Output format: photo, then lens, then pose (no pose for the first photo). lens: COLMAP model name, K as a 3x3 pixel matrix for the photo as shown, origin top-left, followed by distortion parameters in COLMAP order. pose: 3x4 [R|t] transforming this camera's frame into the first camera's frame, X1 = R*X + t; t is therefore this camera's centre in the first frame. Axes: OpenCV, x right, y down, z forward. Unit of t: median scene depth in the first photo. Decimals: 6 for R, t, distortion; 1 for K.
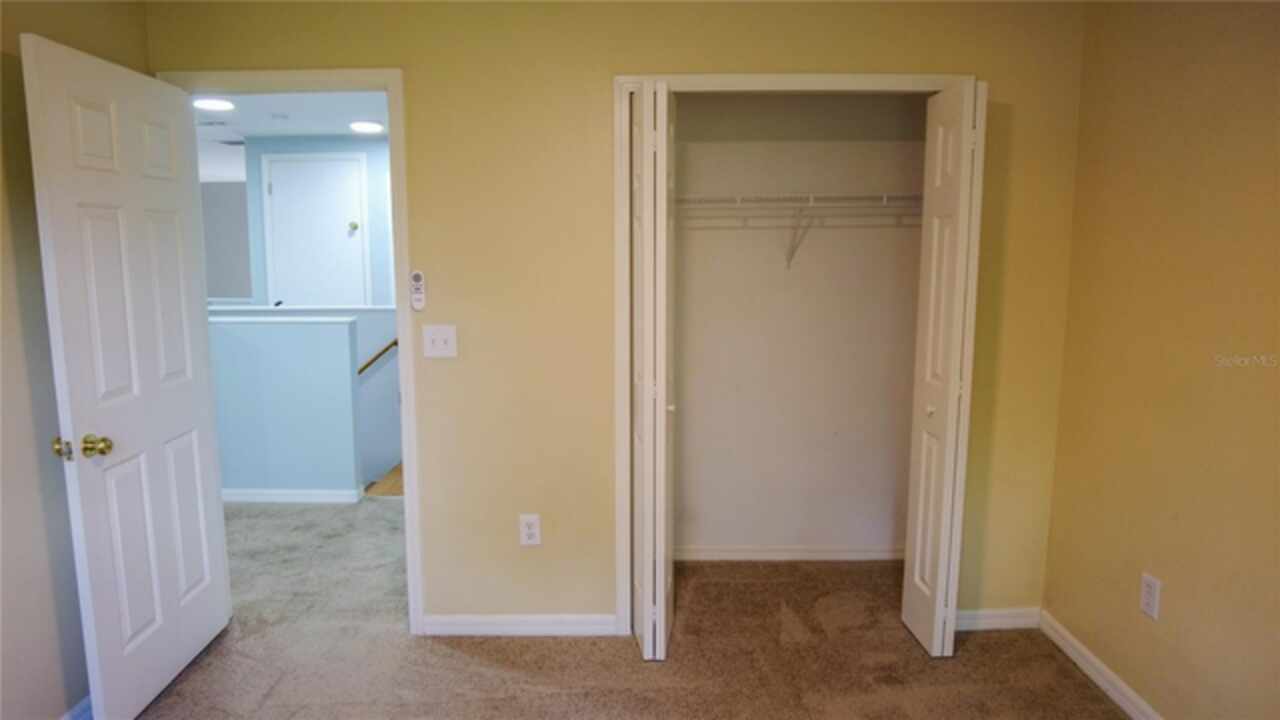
lens RADIAL K [[768.4, 0, 640.0], [0, 768.4, 360.0], [0, 0, 1]] dist [-0.030549, -0.000020]
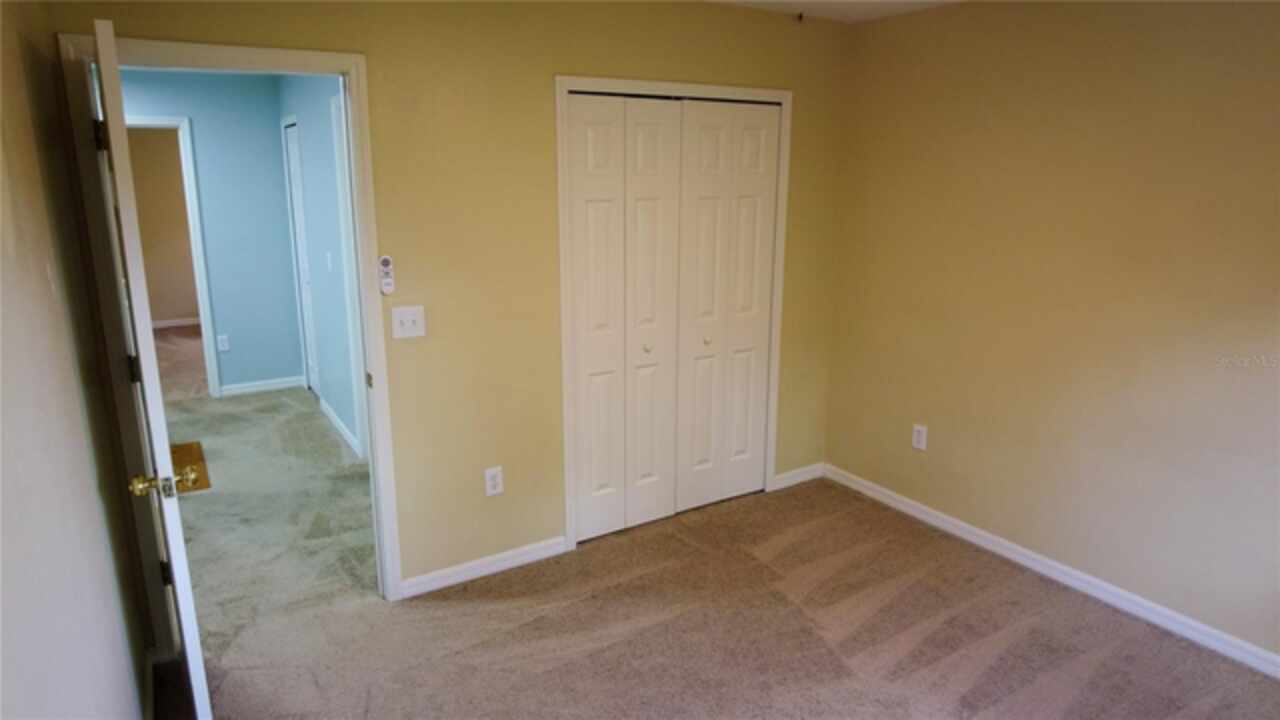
lens RADIAL K [[768.4, 0, 640.0], [0, 768.4, 360.0], [0, 0, 1]] dist [-0.030549, -0.000020]
pose [[0.838179, -0.121054, 0.531791, -0.558064], [0.067985, 0.990642, 0.118349, -0.075493], [-0.541141, -0.063044, 0.838565, -0.050174]]
